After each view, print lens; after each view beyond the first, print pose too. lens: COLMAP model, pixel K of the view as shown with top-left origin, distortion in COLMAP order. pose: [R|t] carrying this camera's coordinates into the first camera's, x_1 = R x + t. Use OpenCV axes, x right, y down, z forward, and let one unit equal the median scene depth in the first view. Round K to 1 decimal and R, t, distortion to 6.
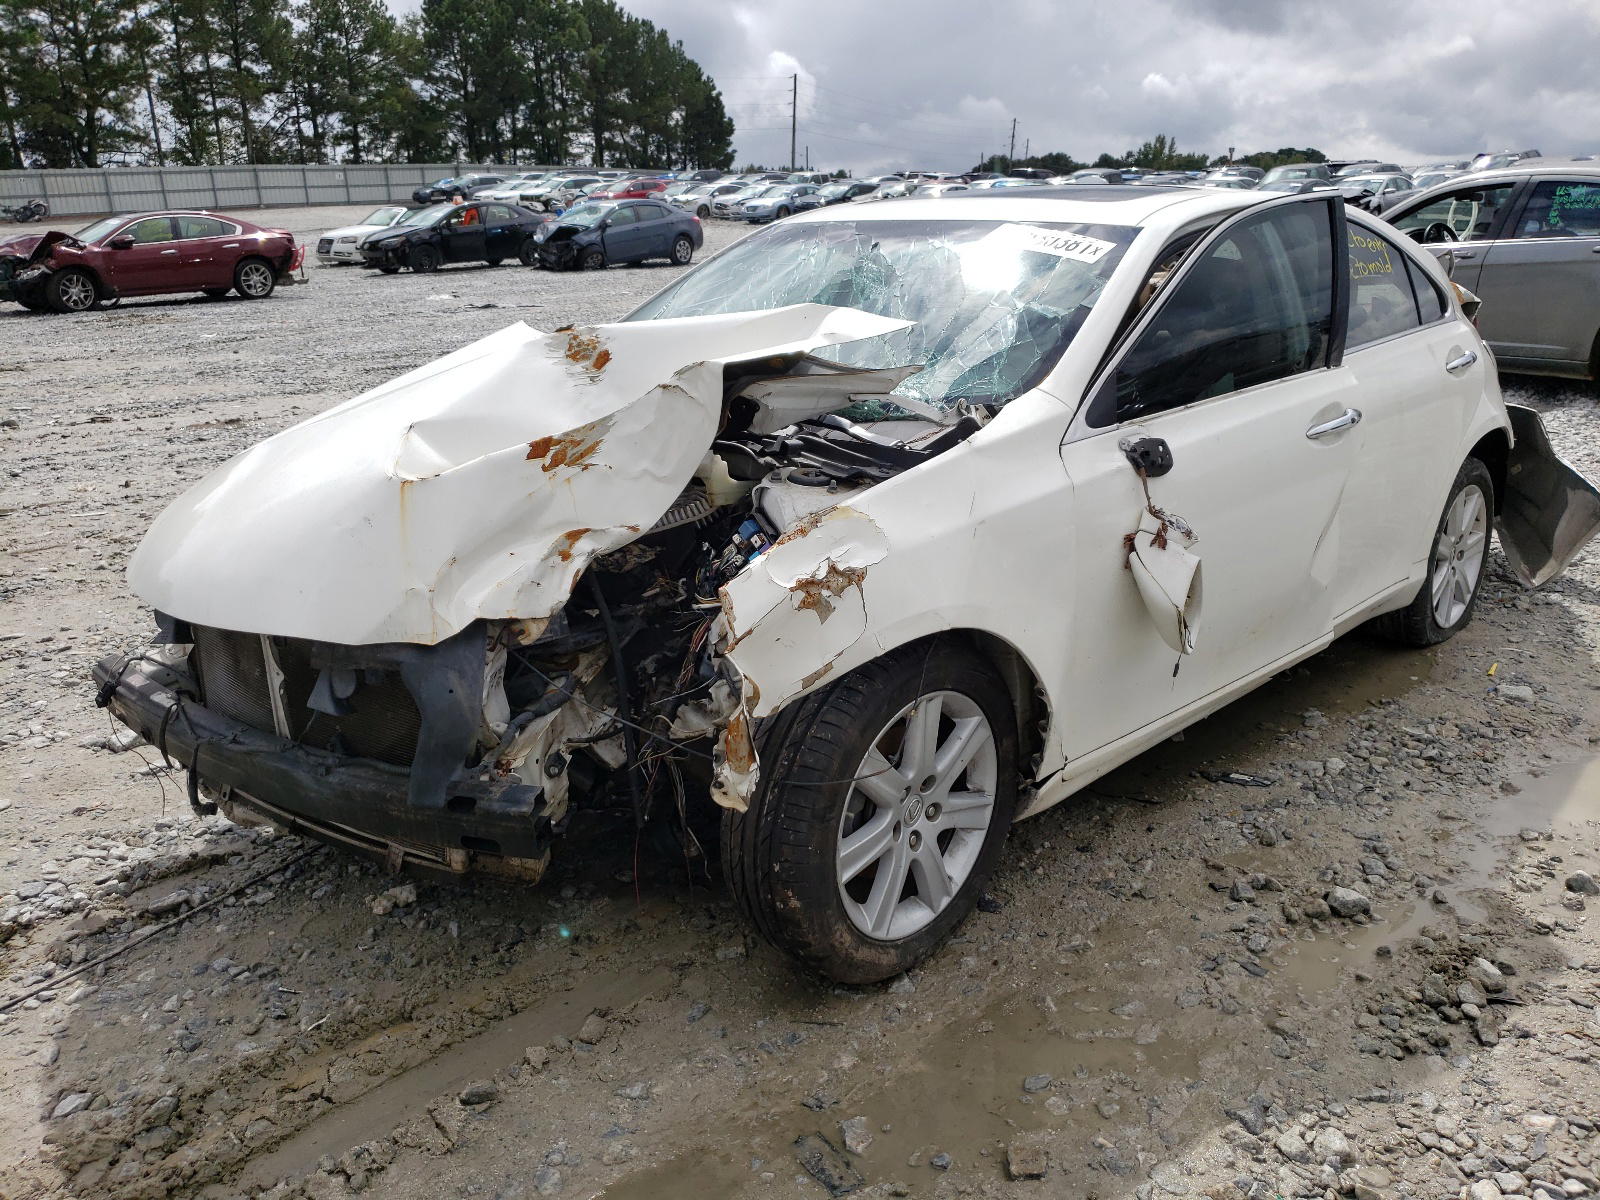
lens RADIAL K [[1243.5, 0, 811.1], [0, 1243.5, 598.5], [0, 0, 1]] dist [0.003502, -0.006350]
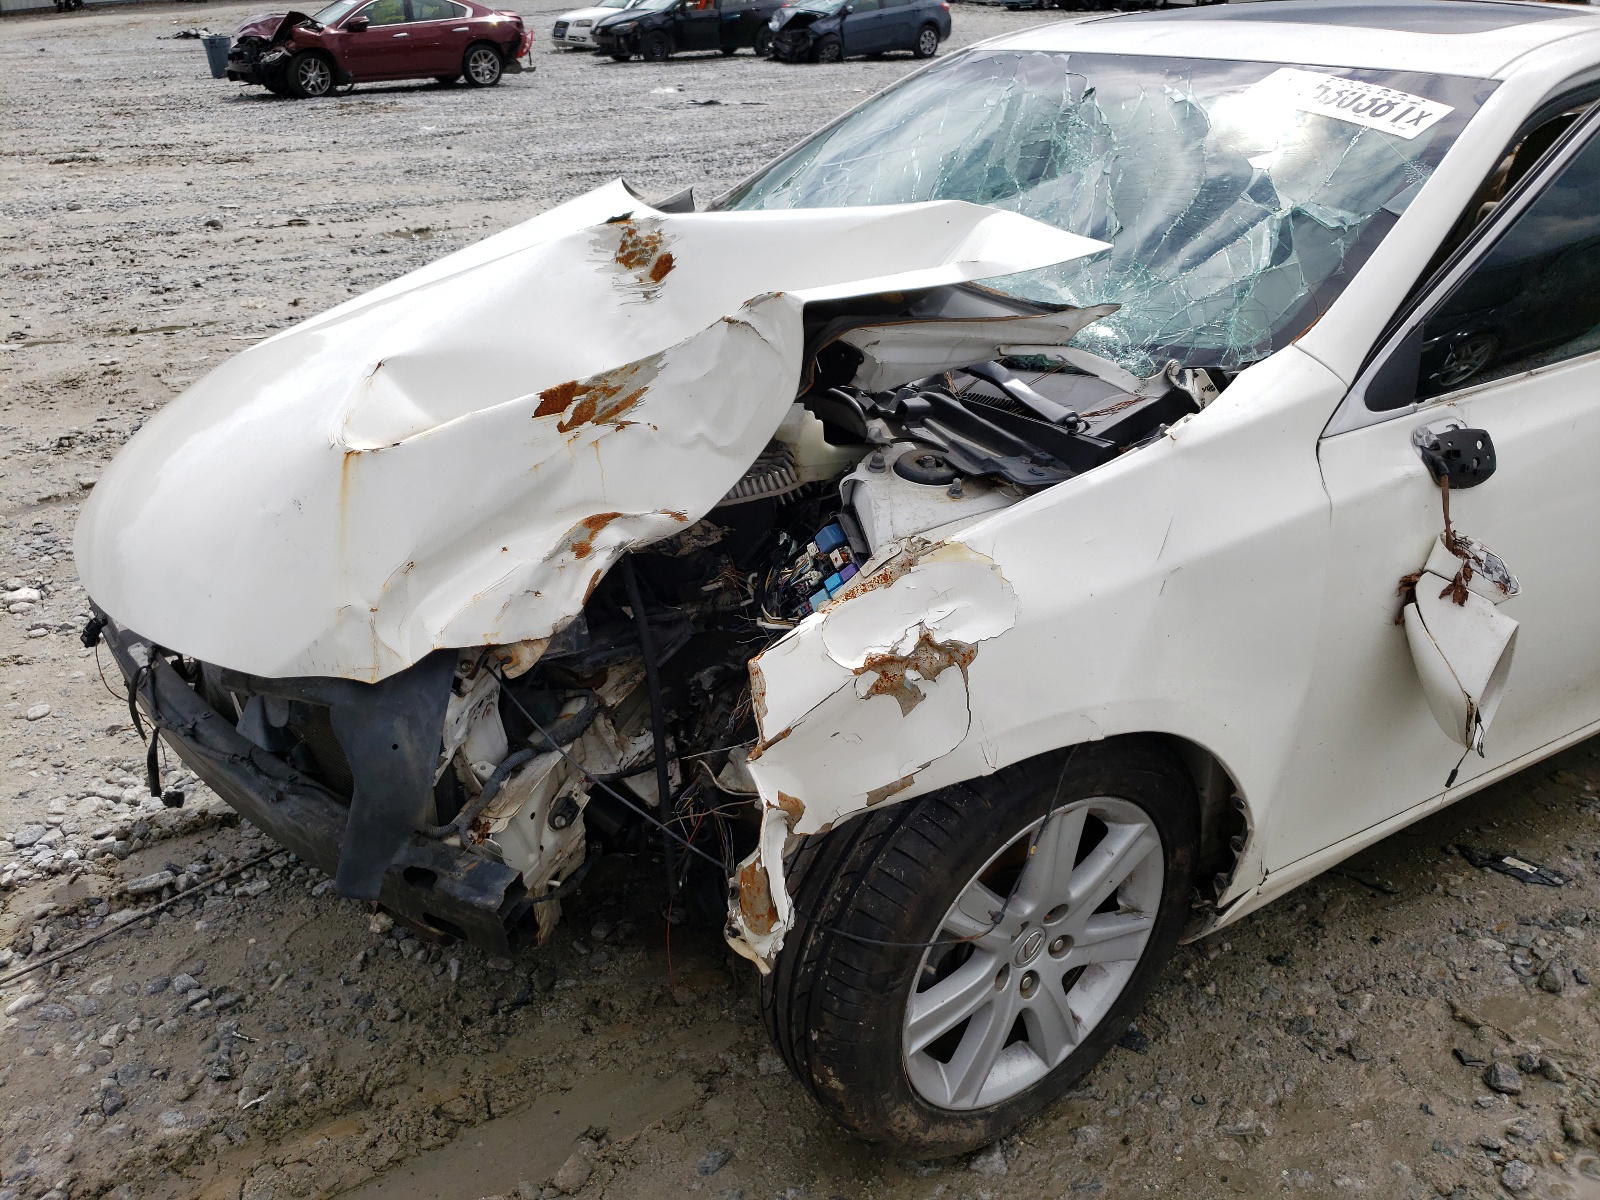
lens RADIAL K [[1243.5, 0, 785.6], [0, 1243.5, 598.2], [0, 0, 1]] dist [0.003502, -0.006350]
pose [[0.977719, 0.101303, -0.183857, 0.053479], [-0.072324, 0.984787, 0.157999, -0.122675], [0.197066, -0.141181, 0.970172, 0.289291]]
